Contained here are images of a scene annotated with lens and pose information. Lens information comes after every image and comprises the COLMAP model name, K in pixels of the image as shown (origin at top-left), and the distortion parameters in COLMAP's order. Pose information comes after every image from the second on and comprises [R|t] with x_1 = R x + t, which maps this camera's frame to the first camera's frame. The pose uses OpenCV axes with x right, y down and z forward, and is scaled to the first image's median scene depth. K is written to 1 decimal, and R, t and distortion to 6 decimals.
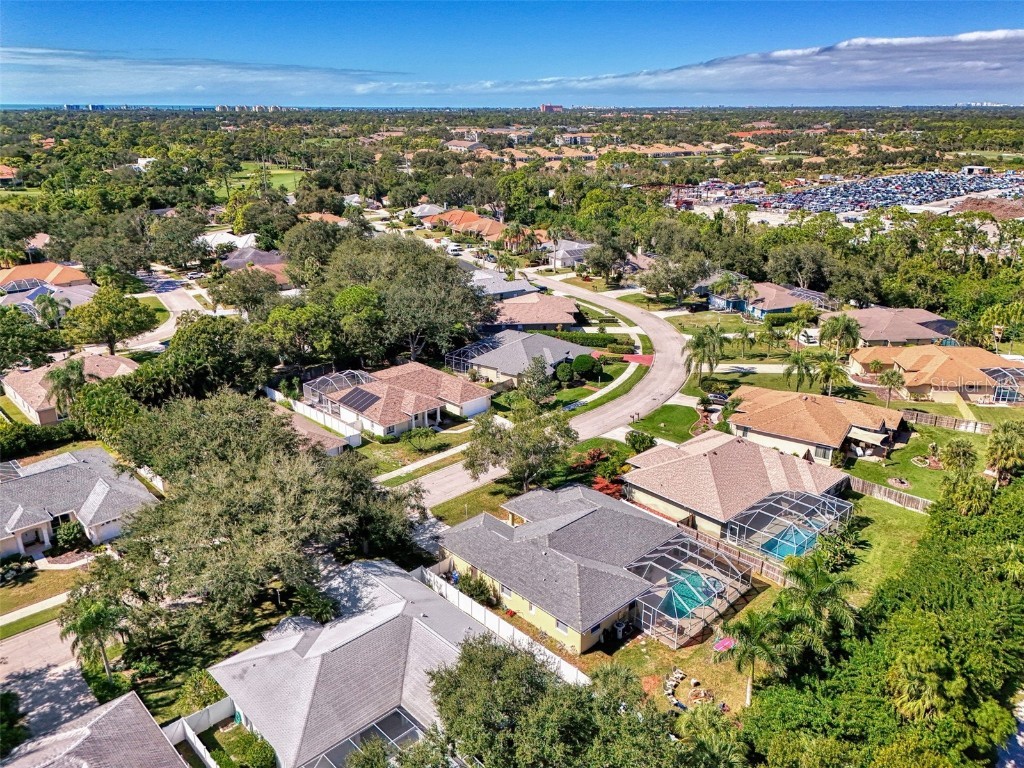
lens RADIAL K [[770.8, 0, 511.0], [0, 770.8, 383.9], [0, 0, 1]] dist [0.050366, -0.052548]
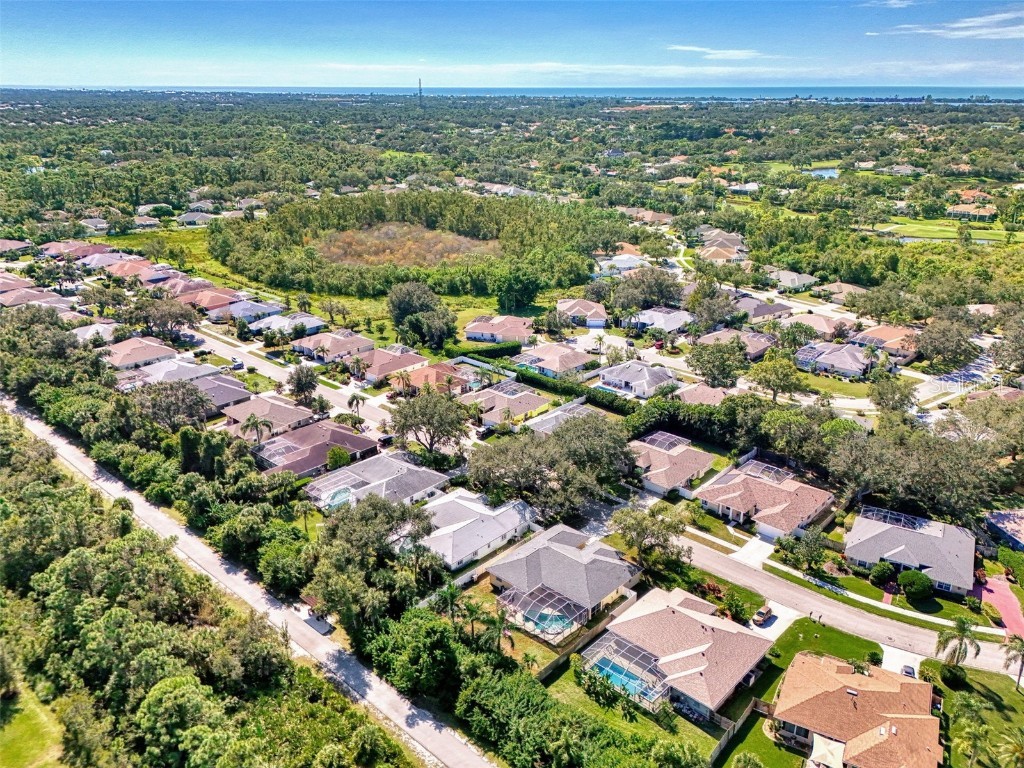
lens RADIAL K [[770.8, 0, 510.2], [0, 770.8, 380.2], [0, 0, 1]] dist [0.050366, -0.052548]
pose [[0.054938, 0.350757, -0.934854, 0.901196], [-0.334587, 0.888604, 0.313742, -0.390624], [0.940762, 0.295554, 0.166177, 0.268555]]
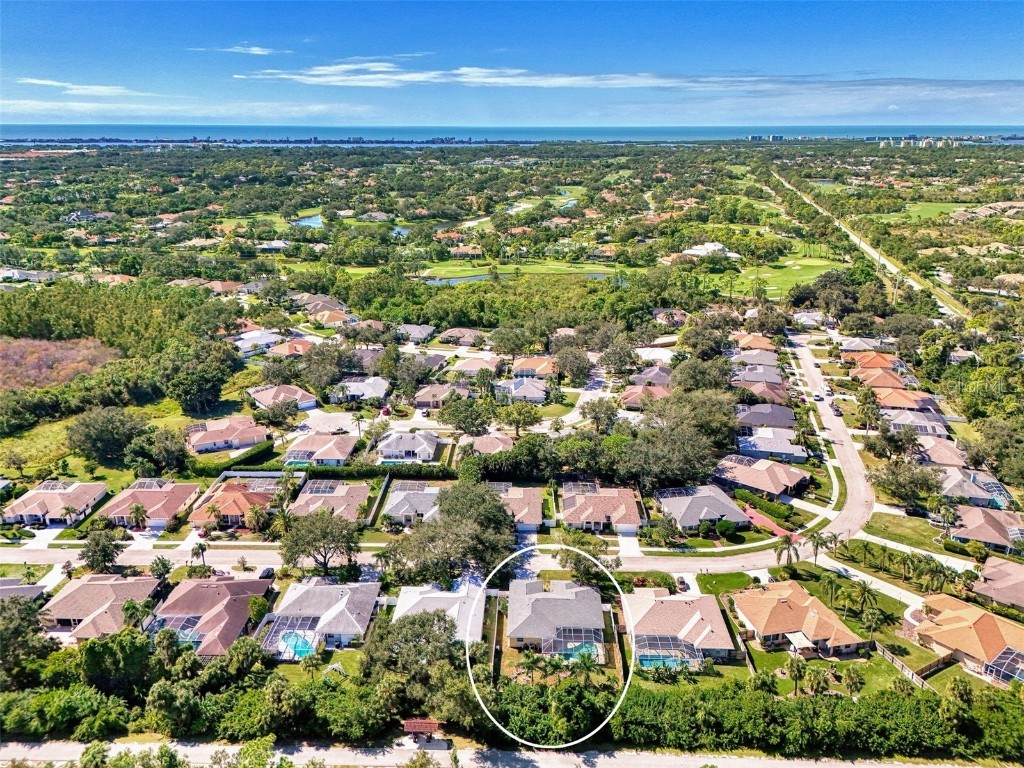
lens RADIAL K [[770.8, 0, 512.0], [0, 770.8, 388.3], [0, 0, 1]] dist [0.050366, -0.052548]
pose [[0.702335, 0.228236, -0.674266, 0.751297], [-0.240343, 0.967615, 0.077185, -0.299642], [0.670046, 0.107846, 0.734444, -0.413724]]
